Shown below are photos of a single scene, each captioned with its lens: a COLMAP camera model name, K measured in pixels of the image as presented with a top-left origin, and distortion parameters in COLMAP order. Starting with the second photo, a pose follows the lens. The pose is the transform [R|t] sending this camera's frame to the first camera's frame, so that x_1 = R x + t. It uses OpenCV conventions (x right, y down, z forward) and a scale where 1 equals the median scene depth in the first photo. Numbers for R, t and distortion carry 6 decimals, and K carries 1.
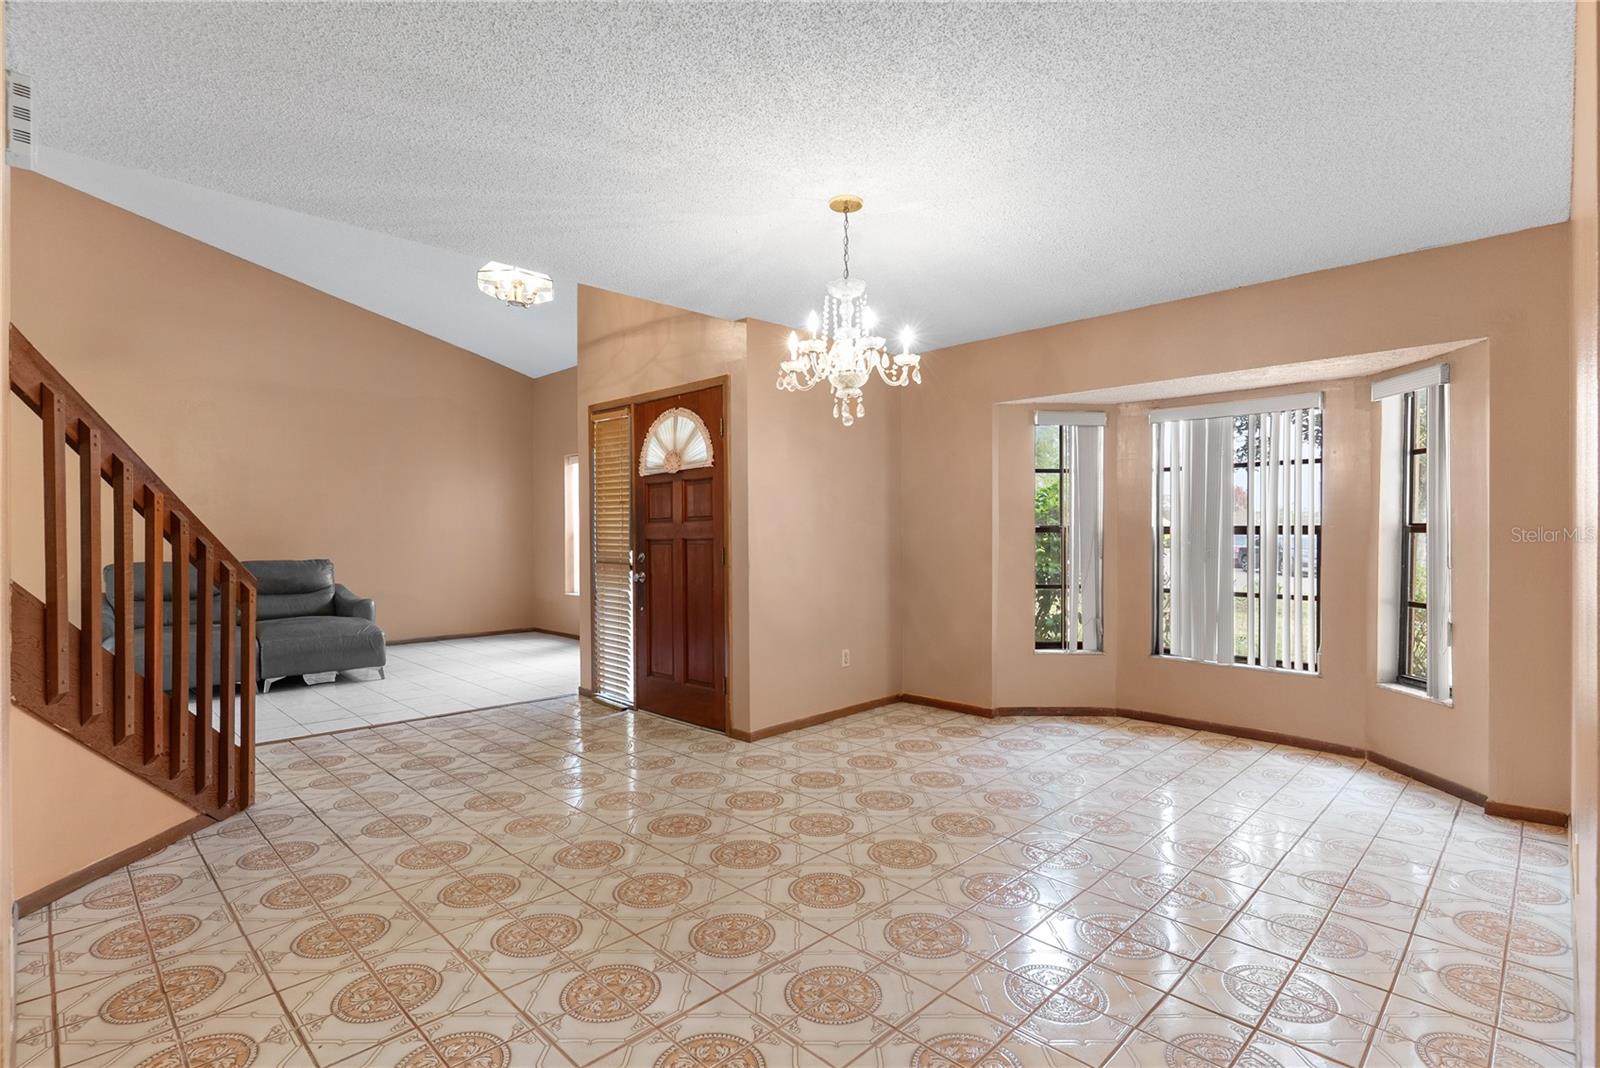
lens RADIAL K [[768.1, 0, 796.5], [0, 768.1, 536.8], [0, 0, 1]] dist [-0.006842, -0.000614]
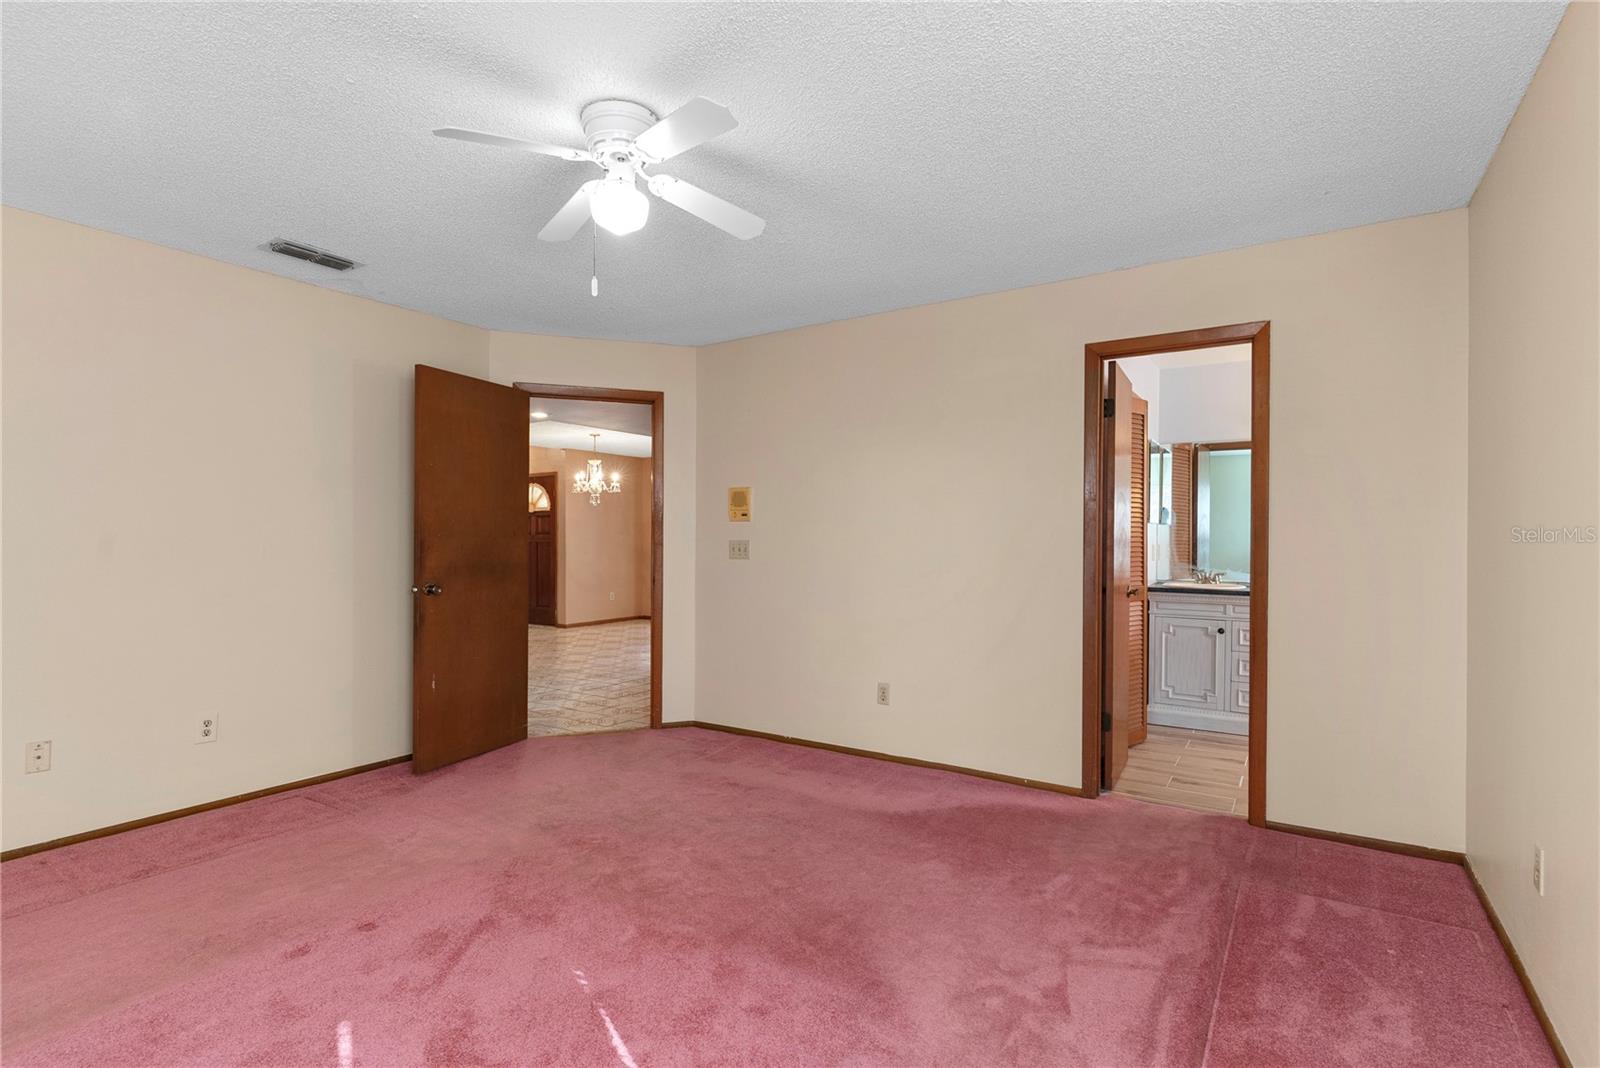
lens RADIAL K [[768.1, 0, 805.0], [0, 768.1, 539.2], [0, 0, 1]] dist [-0.006842, -0.000614]
pose [[0.979442, 0.003518, 0.201697, 0.177927], [-0.003650, 0.999993, 0.000287, -0.011191], [-0.201695, -0.001018, 0.979448, -1.421898]]
